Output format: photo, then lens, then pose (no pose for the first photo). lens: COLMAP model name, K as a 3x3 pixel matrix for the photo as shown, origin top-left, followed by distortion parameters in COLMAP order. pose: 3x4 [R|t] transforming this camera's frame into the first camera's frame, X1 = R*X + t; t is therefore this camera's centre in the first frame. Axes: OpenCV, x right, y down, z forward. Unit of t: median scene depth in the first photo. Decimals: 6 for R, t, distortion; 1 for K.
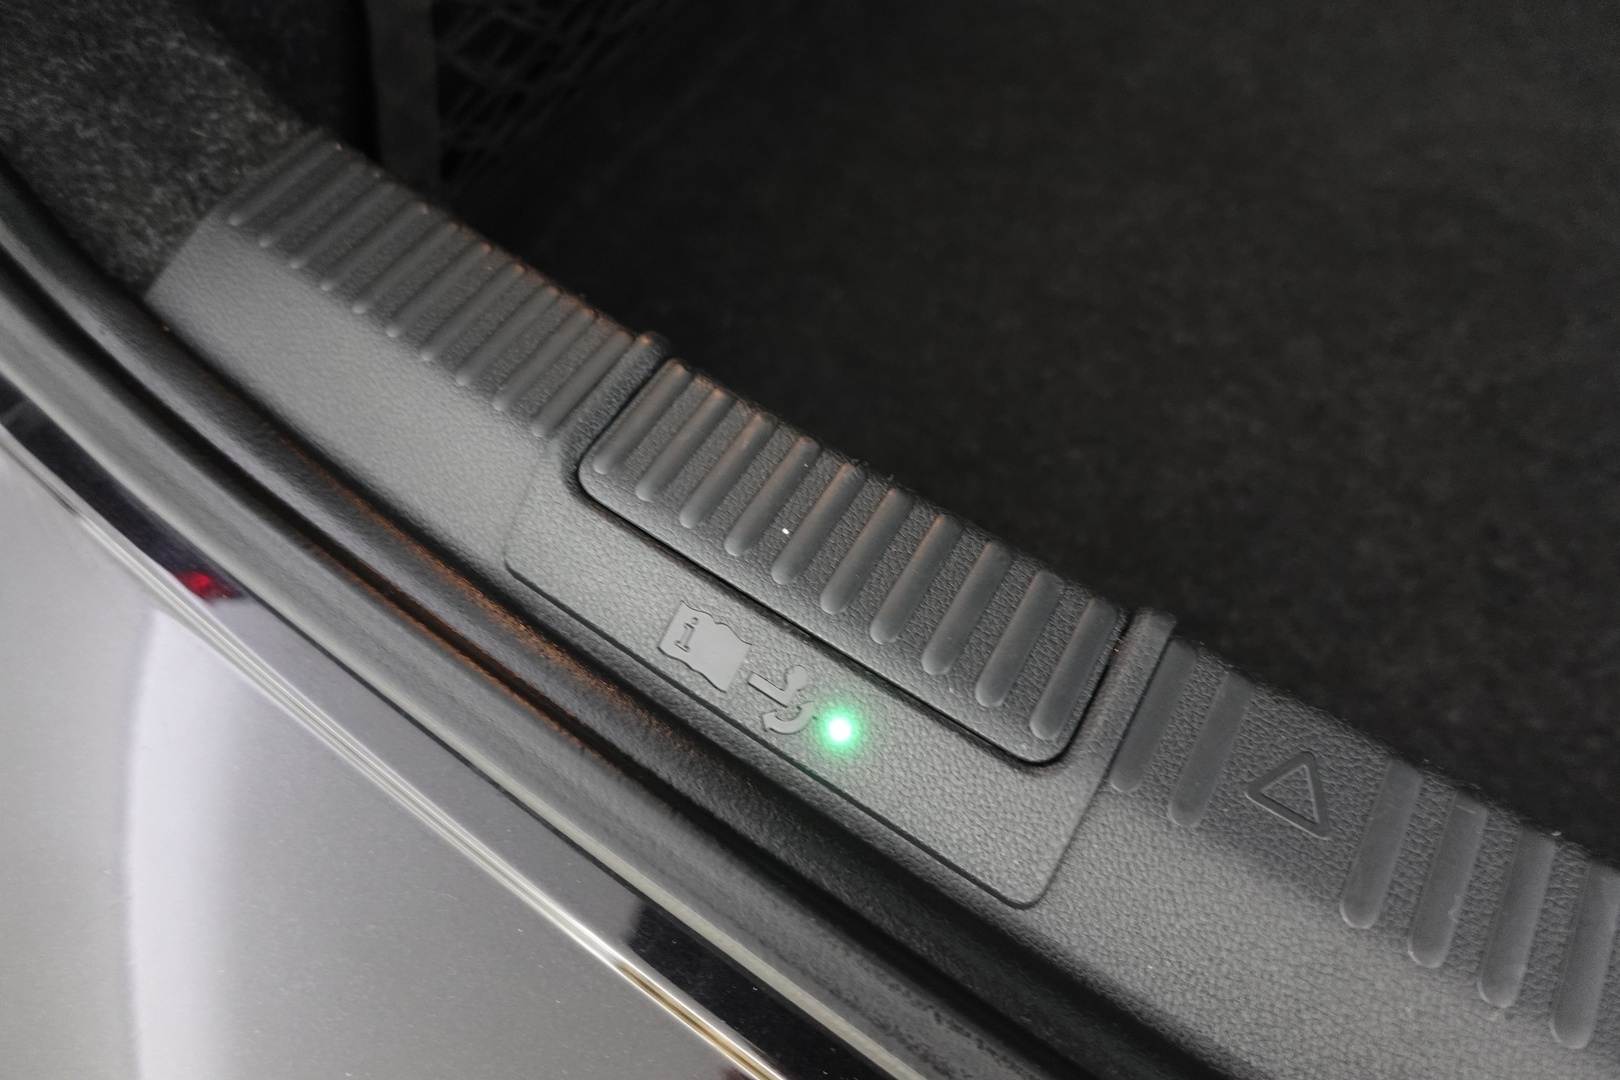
lens RADIAL K [[1098.7, 0, 809.9], [0, 1098.7, 533.0], [0, 0, 1]] dist [0.005233, -0.005479]
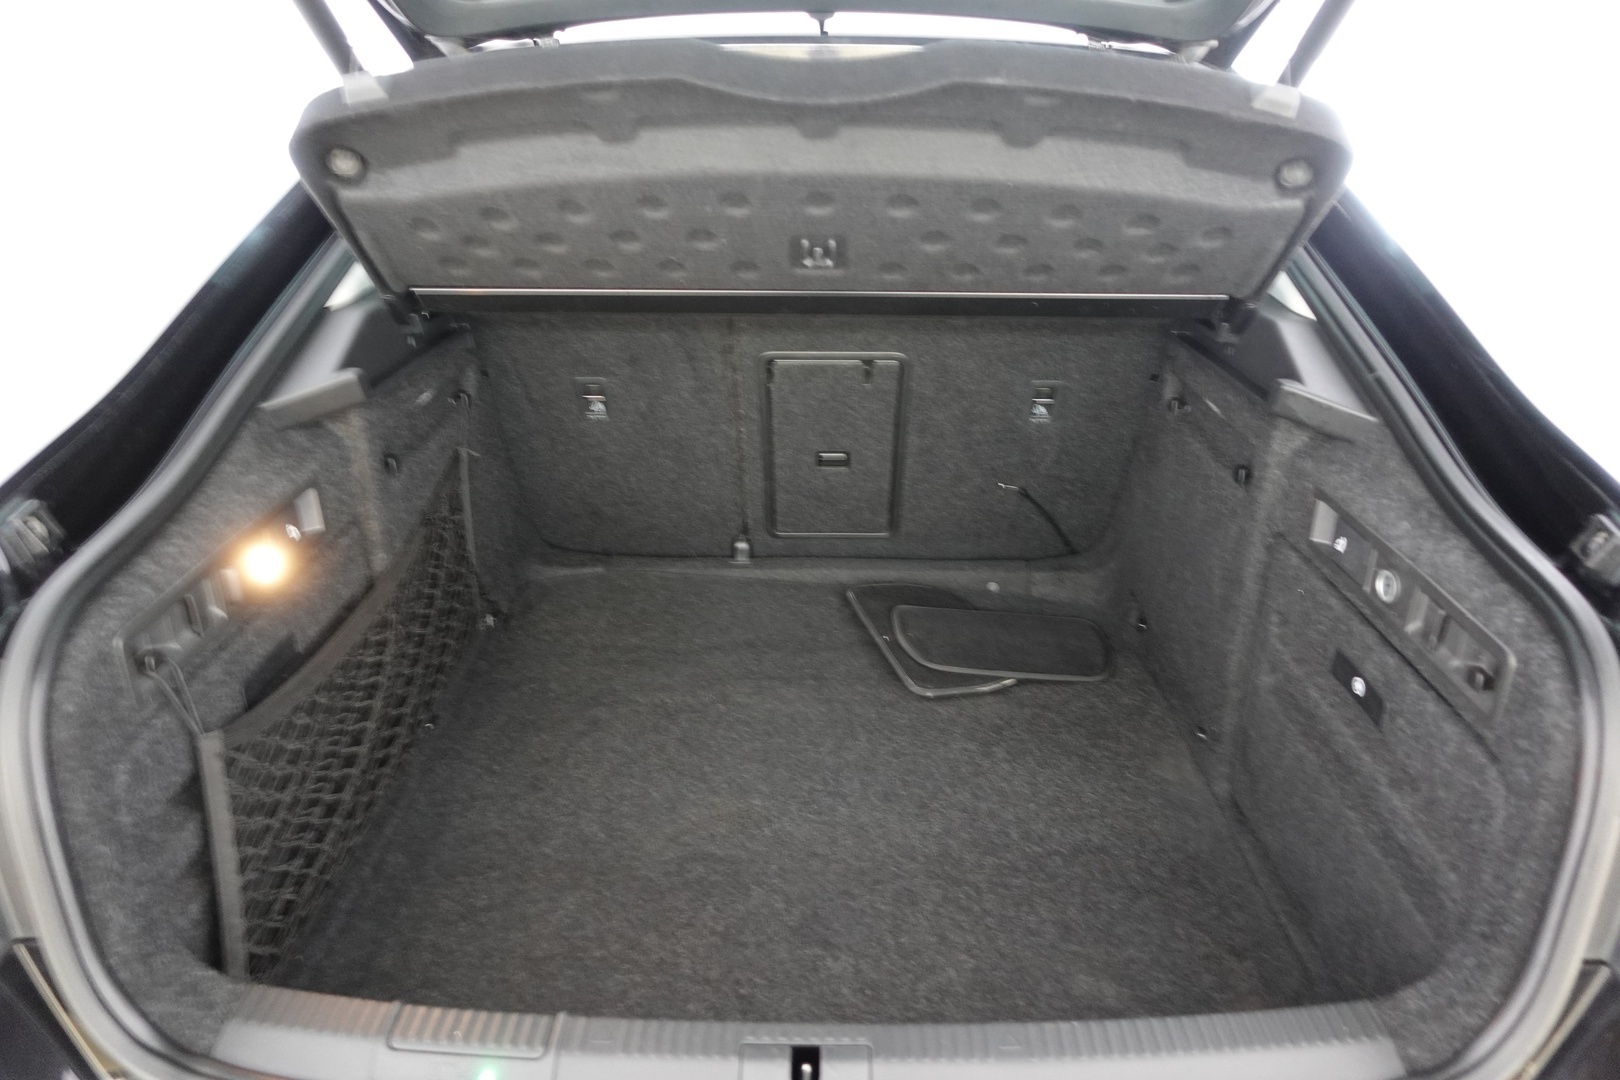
lens RADIAL K [[1098.7, 0, 803.2], [0, 1098.7, 533.8], [0, 0, 1]] dist [0.005233, -0.005479]
pose [[0.867627, -0.185285, 0.461404, -0.184961], [0.420599, 0.768411, -0.482328, 0.443949], [-0.265179, 0.612547, 0.744625, -1.376784]]
